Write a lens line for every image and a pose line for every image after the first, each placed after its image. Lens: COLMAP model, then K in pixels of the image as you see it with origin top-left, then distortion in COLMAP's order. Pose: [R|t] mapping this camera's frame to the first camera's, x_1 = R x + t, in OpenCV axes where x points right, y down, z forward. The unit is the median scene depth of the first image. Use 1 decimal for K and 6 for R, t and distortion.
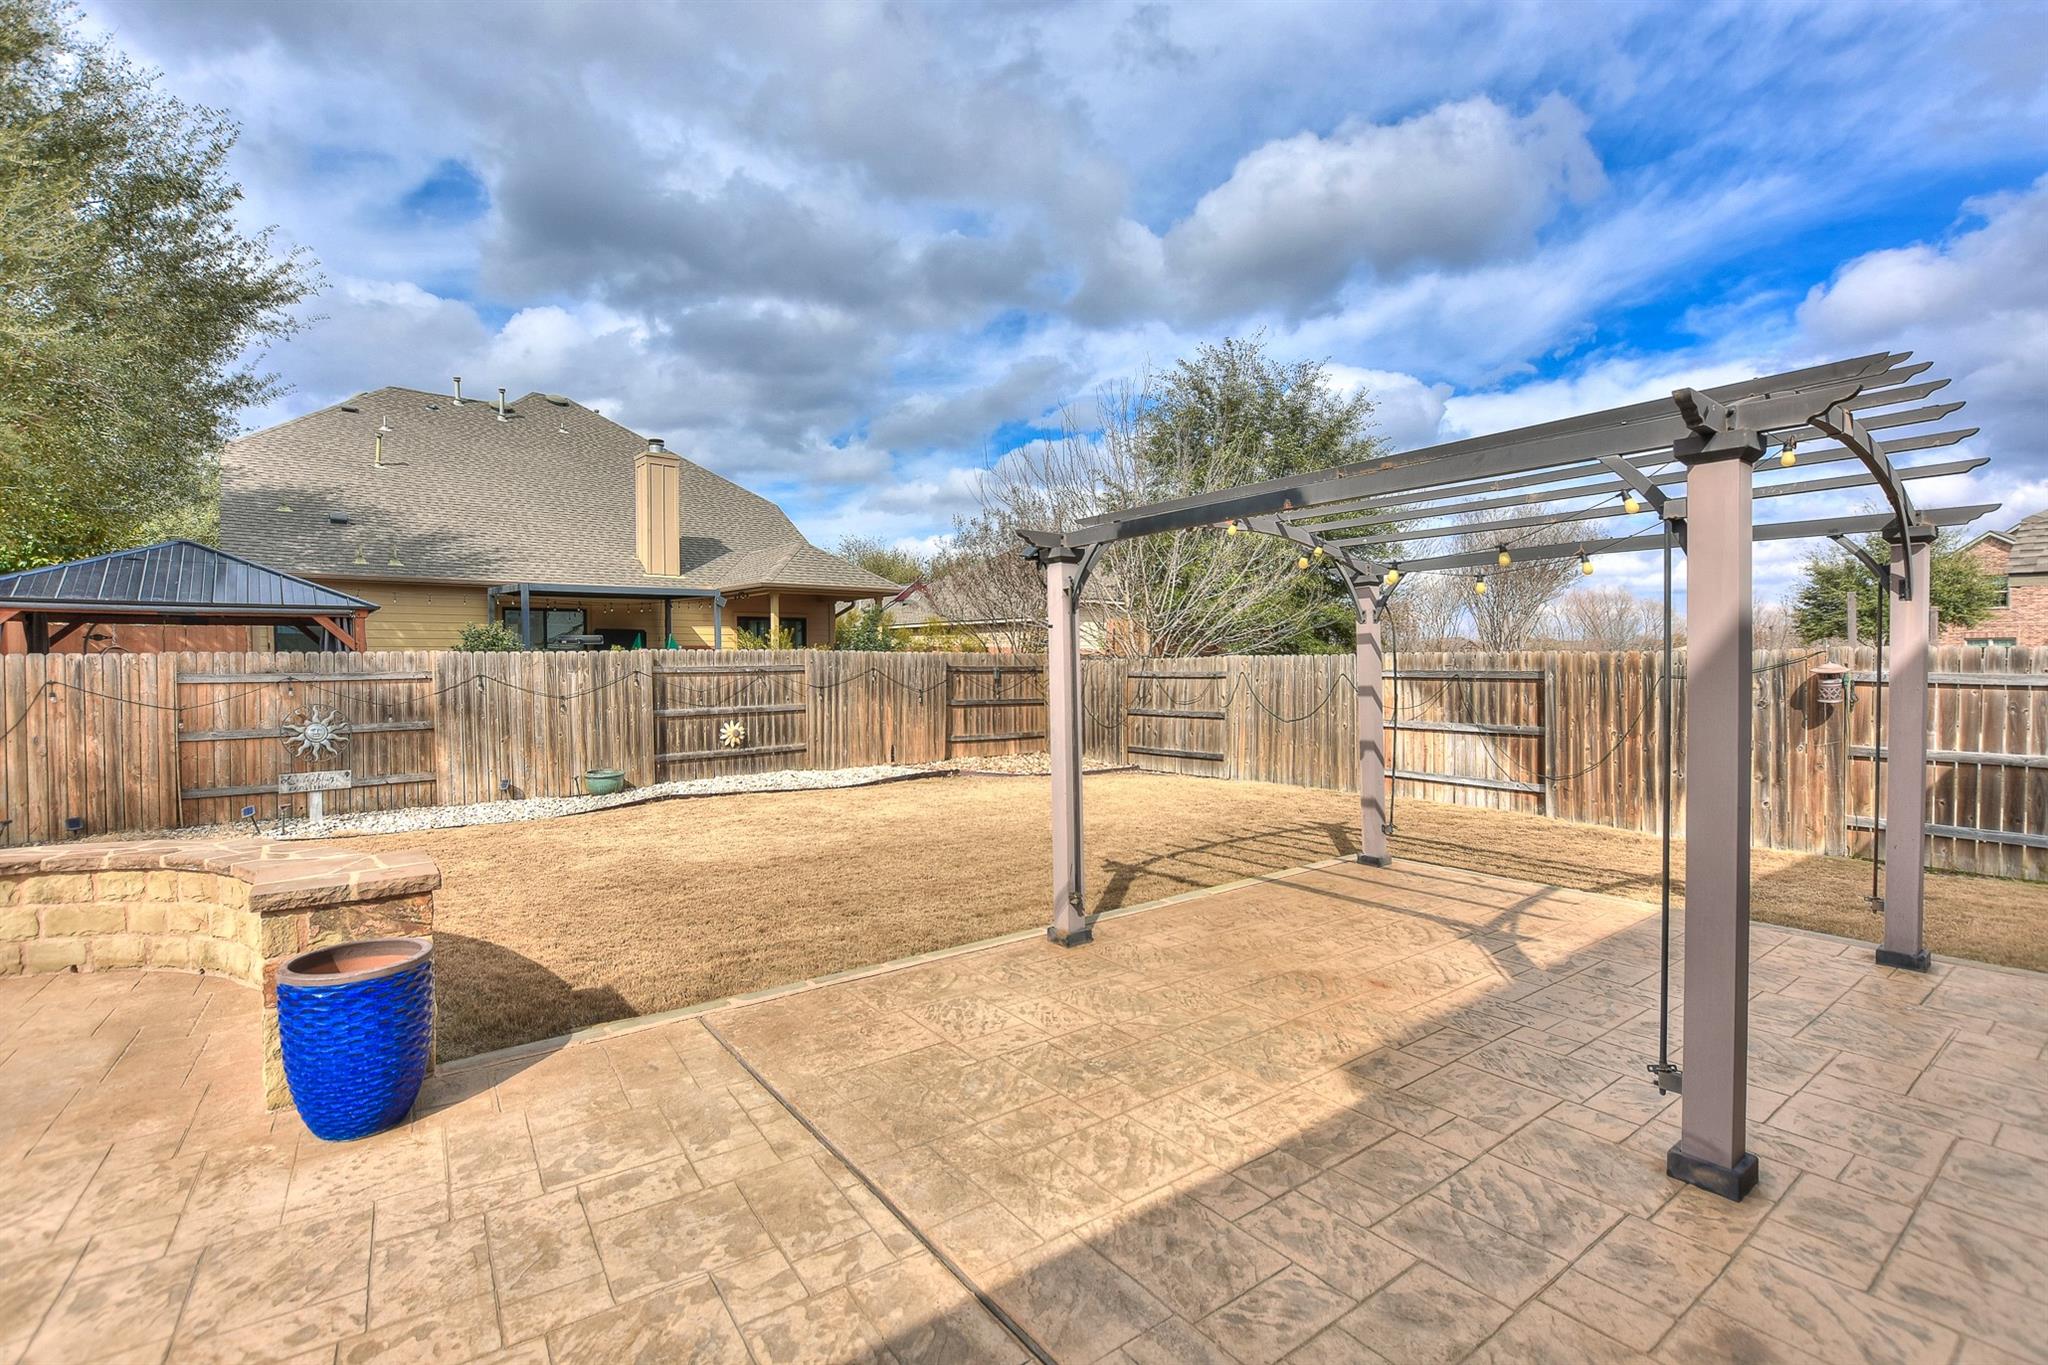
lens RADIAL K [[921.8, 0, 1041.7], [0, 921.8, 666.6], [0, 0, 1]] dist [-0.006732, 0.002134]
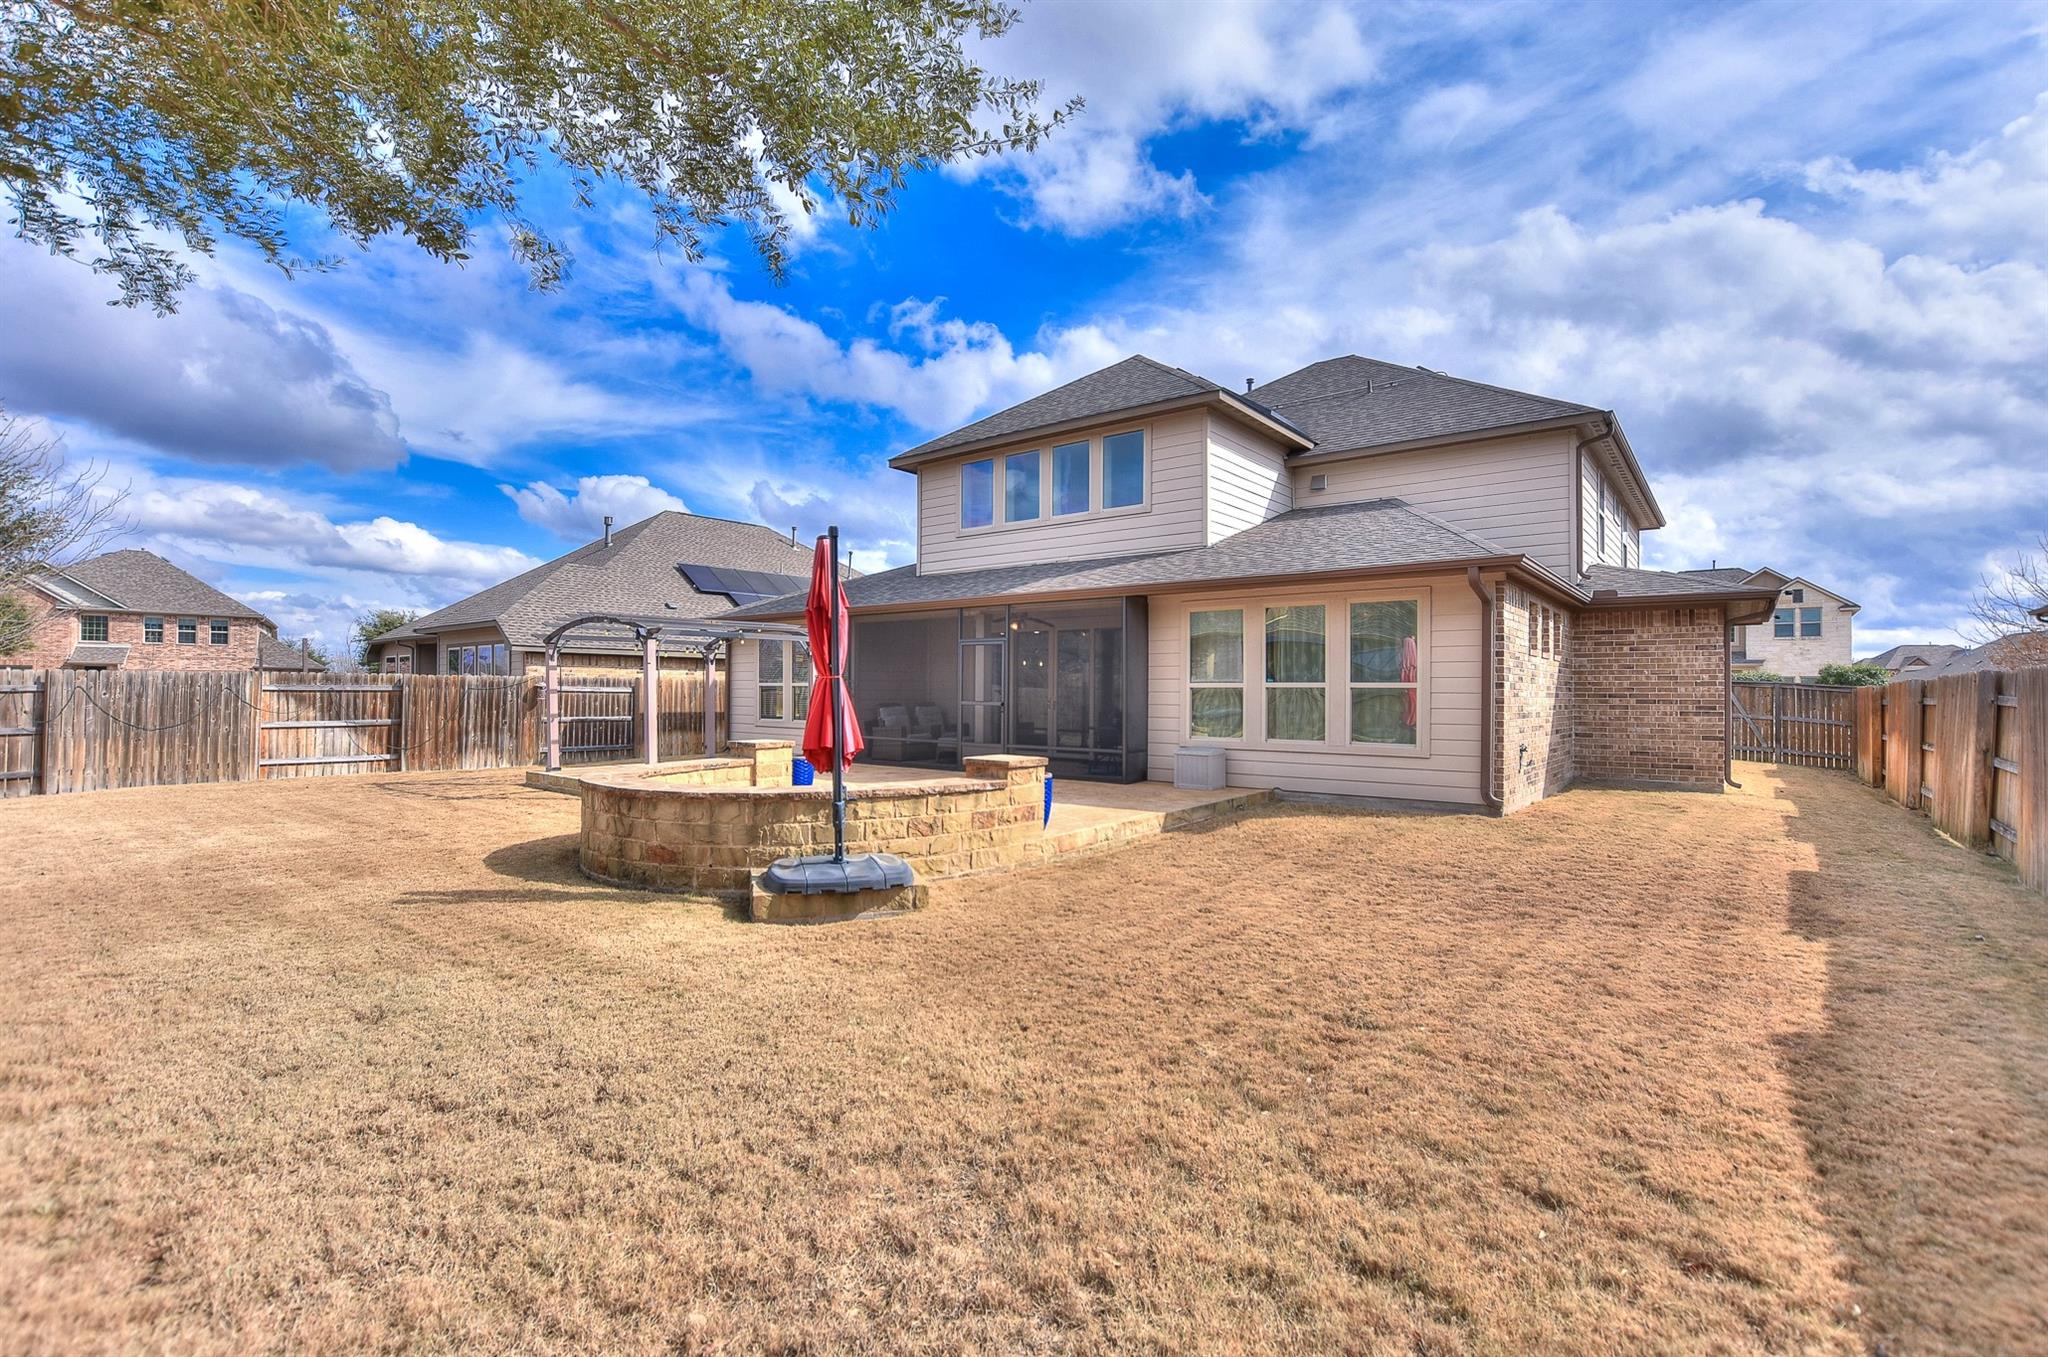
lens RADIAL K [[921.8, 0, 1012.4], [0, 921.8, 699.1], [0, 0, 1]] dist [-0.006732, 0.002134]
pose [[-0.253294, -0.004562, 0.967379, -1.253896], [0.004112, 0.999975, 0.005792, 0.022352], [-0.967381, 0.005445, -0.253269, 0.317076]]
